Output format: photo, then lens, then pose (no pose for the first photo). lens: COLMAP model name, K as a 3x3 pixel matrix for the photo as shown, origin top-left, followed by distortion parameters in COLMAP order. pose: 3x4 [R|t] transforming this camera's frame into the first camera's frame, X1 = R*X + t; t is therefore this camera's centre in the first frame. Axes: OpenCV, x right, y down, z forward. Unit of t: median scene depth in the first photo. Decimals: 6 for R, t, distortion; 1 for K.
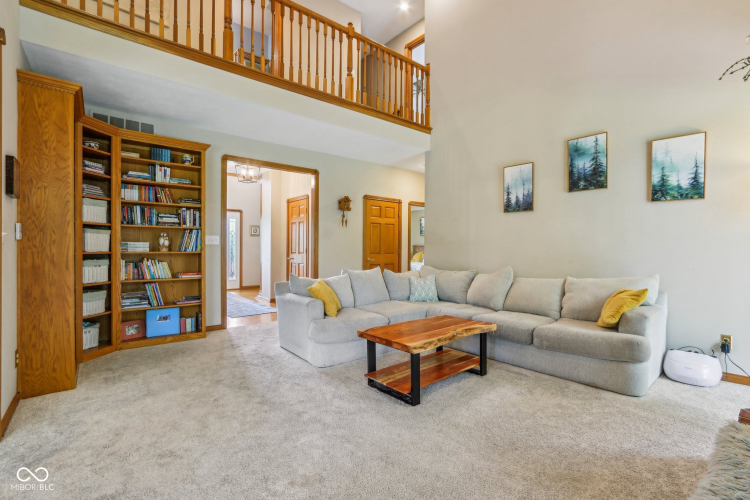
lens RADIAL K [[347.1, 0, 376.7], [0, 347.1, 248.8], [0, 0, 1]] dist [-0.002803, -0.000623]
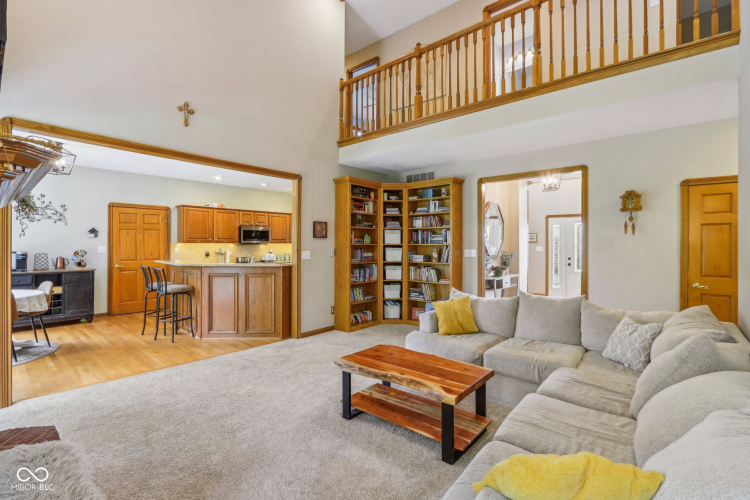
lens RADIAL K [[348.1, 0, 378.6], [0, 348.1, 245.3], [0, 0, 1]] dist [-0.002898, -0.000085]
pose [[0.169807, -0.004315, -0.985468, 0.790950], [-0.004355, 0.999977, -0.005129, -0.055645], [0.985468, 0.005163, 0.169784, 0.601138]]
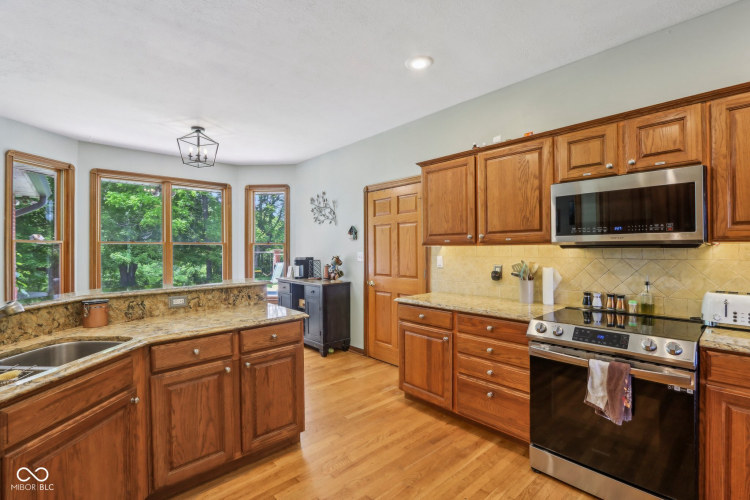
lens RADIAL K [[348.1, 0, 378.6], [0, 348.1, 245.3], [0, 0, 1]] dist [-0.002898, -0.000085]
pose [[-0.999164, -0.006283, -0.040395, -1.075074], [-0.005957, 0.999949, -0.008192, -0.066851], [0.040445, -0.007944, -0.999150, 0.733066]]
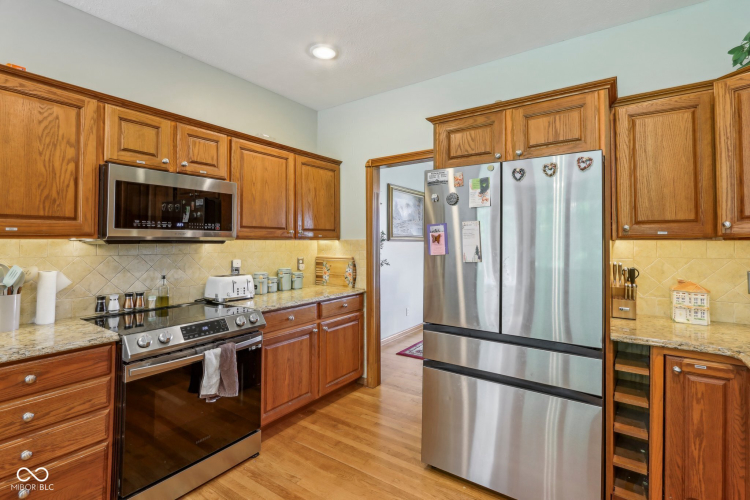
lens RADIAL K [[358.6, 0, 375.6], [0, 358.6, 237.8], [0, 0, 1]] dist [-0.002138, -0.000172]
pose [[0.258616, -0.024812, -0.965662, -0.835093], [0.001445, 0.999679, -0.025299, -0.063885], [0.965979, 0.005147, 0.258568, 0.371337]]
